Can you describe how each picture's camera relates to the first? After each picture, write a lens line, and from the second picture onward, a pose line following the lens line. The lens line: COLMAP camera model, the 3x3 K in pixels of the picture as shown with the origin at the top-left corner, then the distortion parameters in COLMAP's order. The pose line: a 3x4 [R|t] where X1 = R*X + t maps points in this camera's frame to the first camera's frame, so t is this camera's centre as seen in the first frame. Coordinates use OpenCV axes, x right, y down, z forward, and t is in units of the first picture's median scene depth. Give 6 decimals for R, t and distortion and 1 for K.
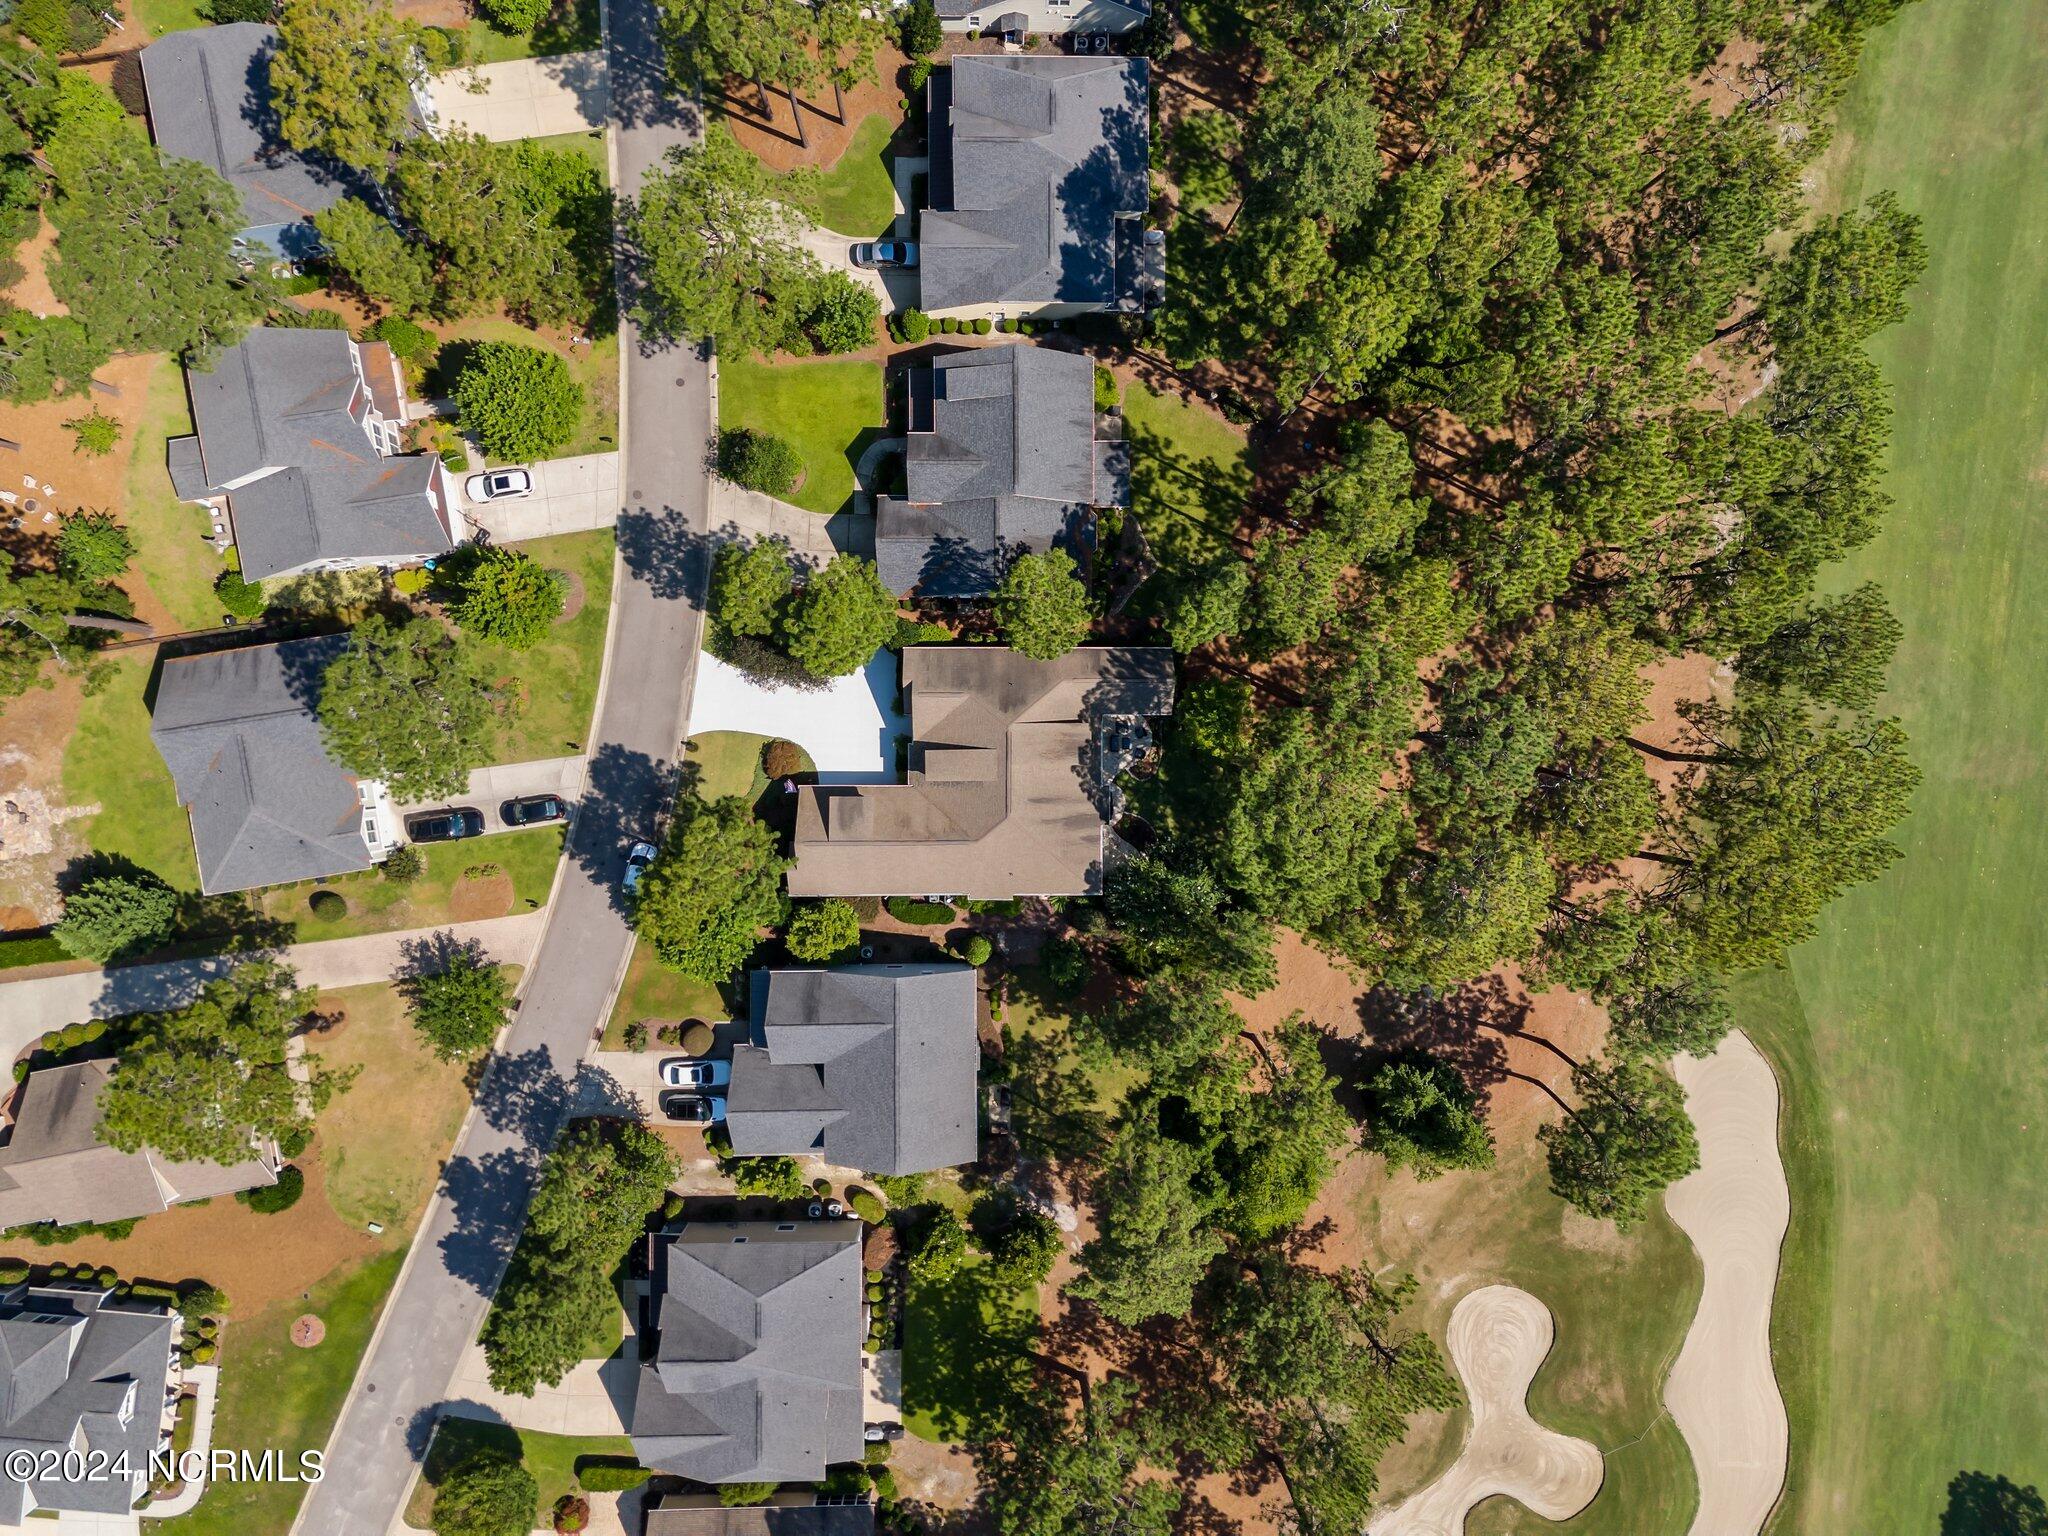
lens RADIAL K [[1398.7, 0, 1029.9], [0, 1398.7, 746.8], [0, 0, 1]] dist [0.074191, -0.088115]
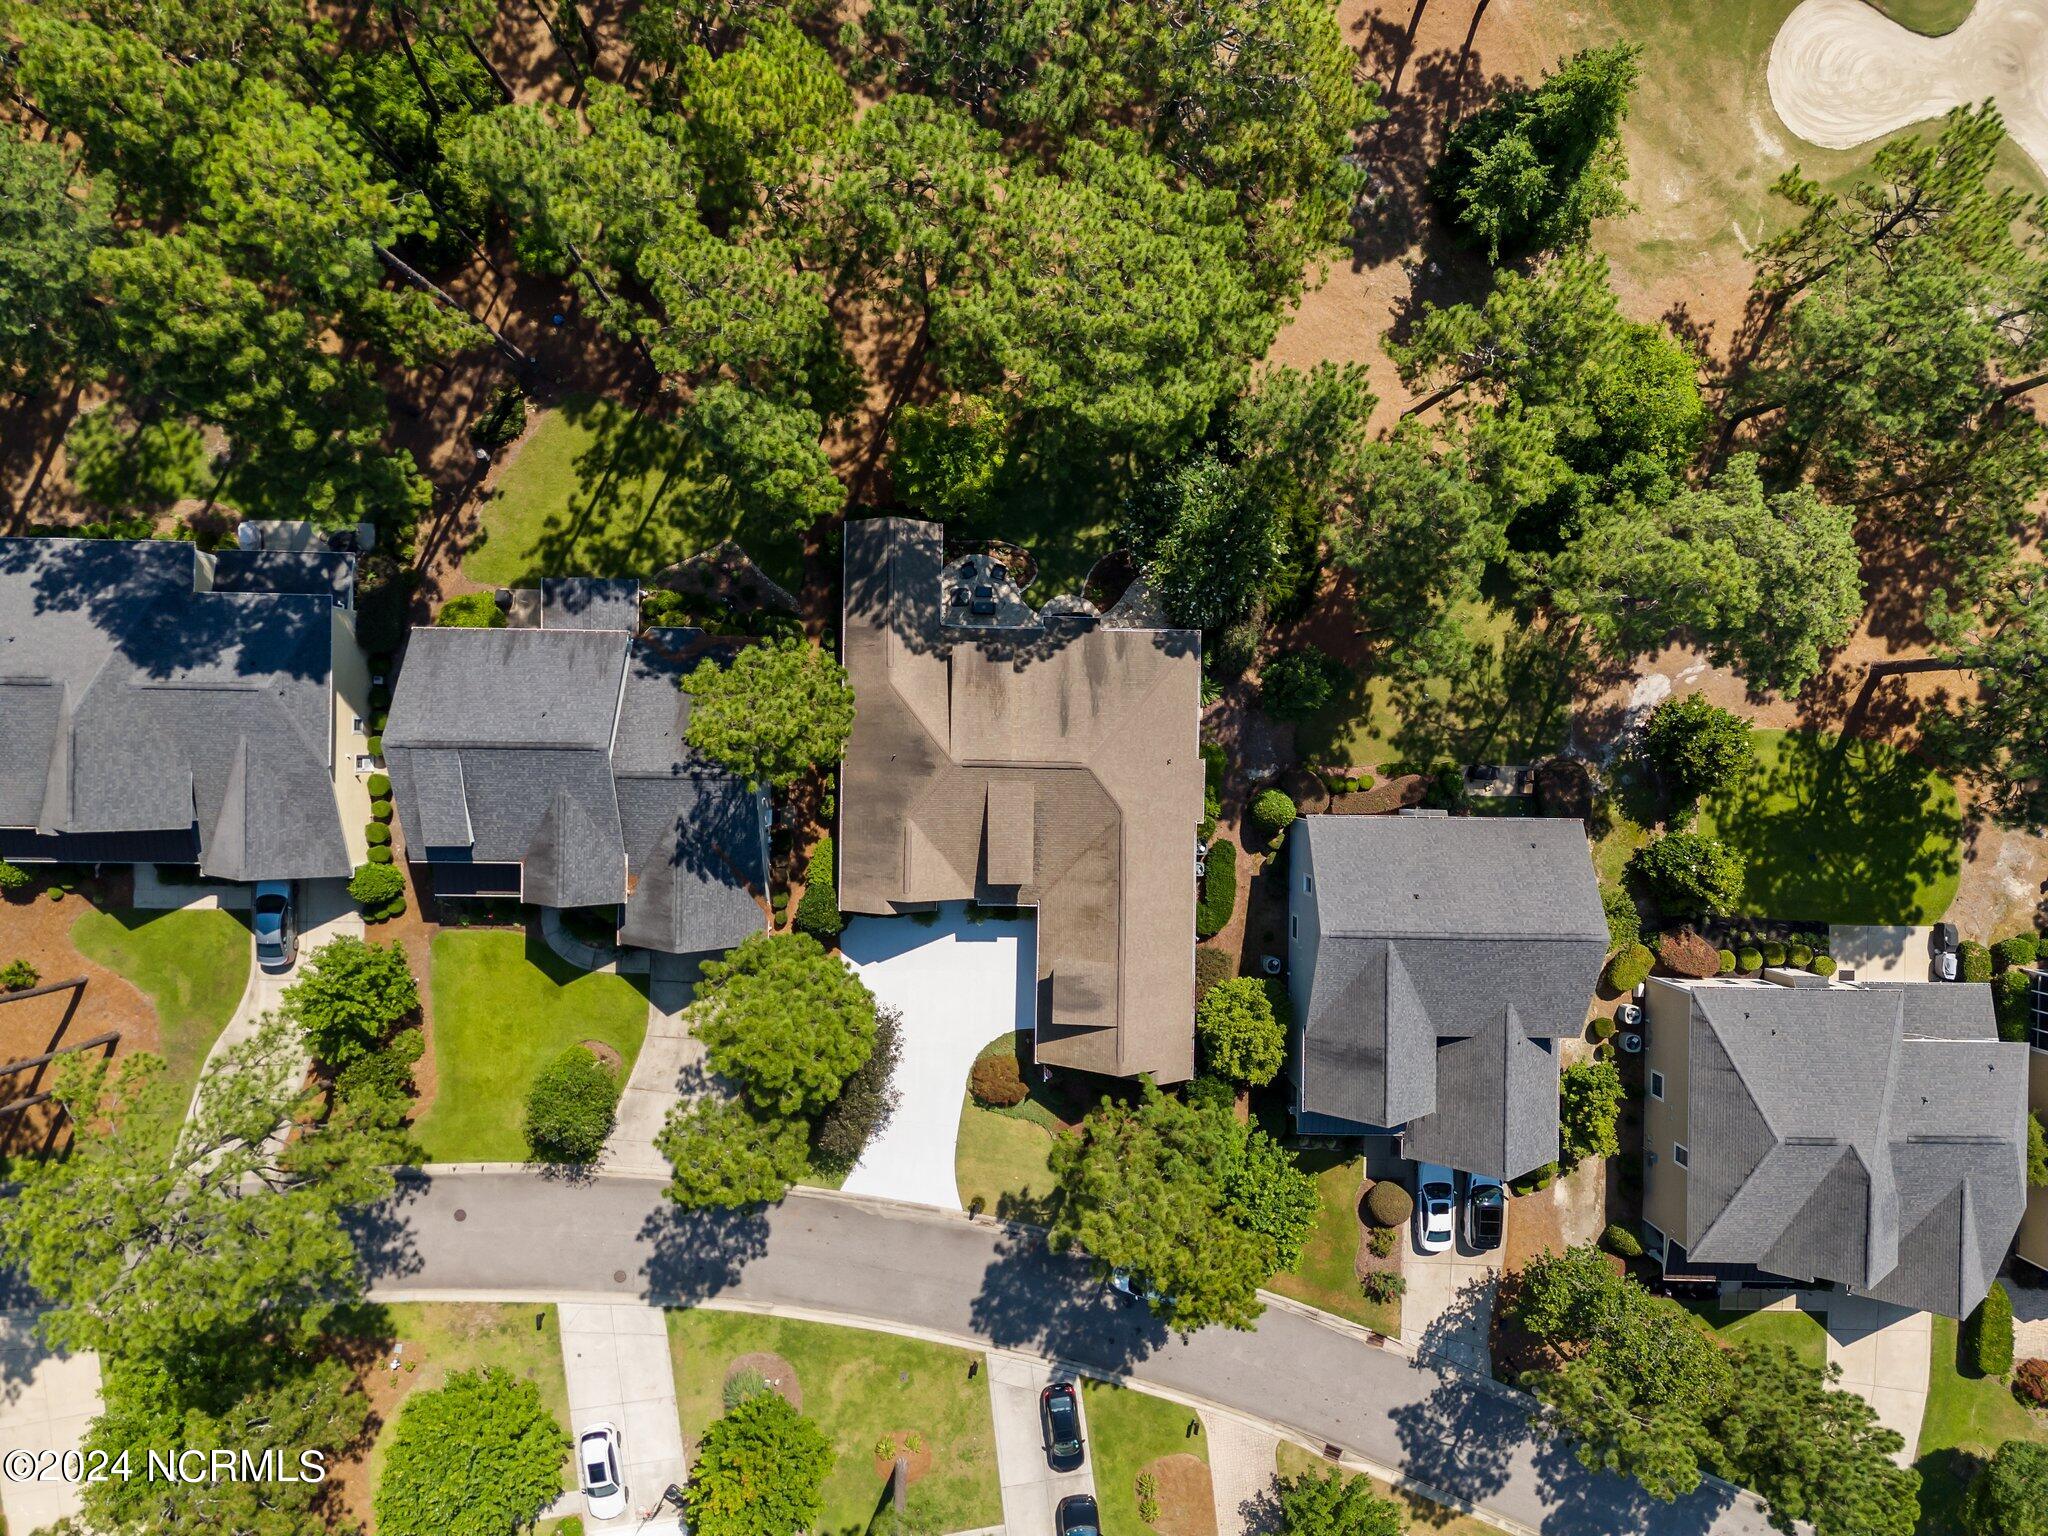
lens RADIAL K [[1398.7, 0, 1029.9], [0, 1398.7, 746.8], [0, 0, 1]] dist [0.074191, -0.088115]
pose [[0.017835, -0.999279, -0.033508, 0.015493], [0.999452, 0.016883, 0.028478, 0.002309], [-0.027892, -0.033998, 0.999033, 0.298855]]
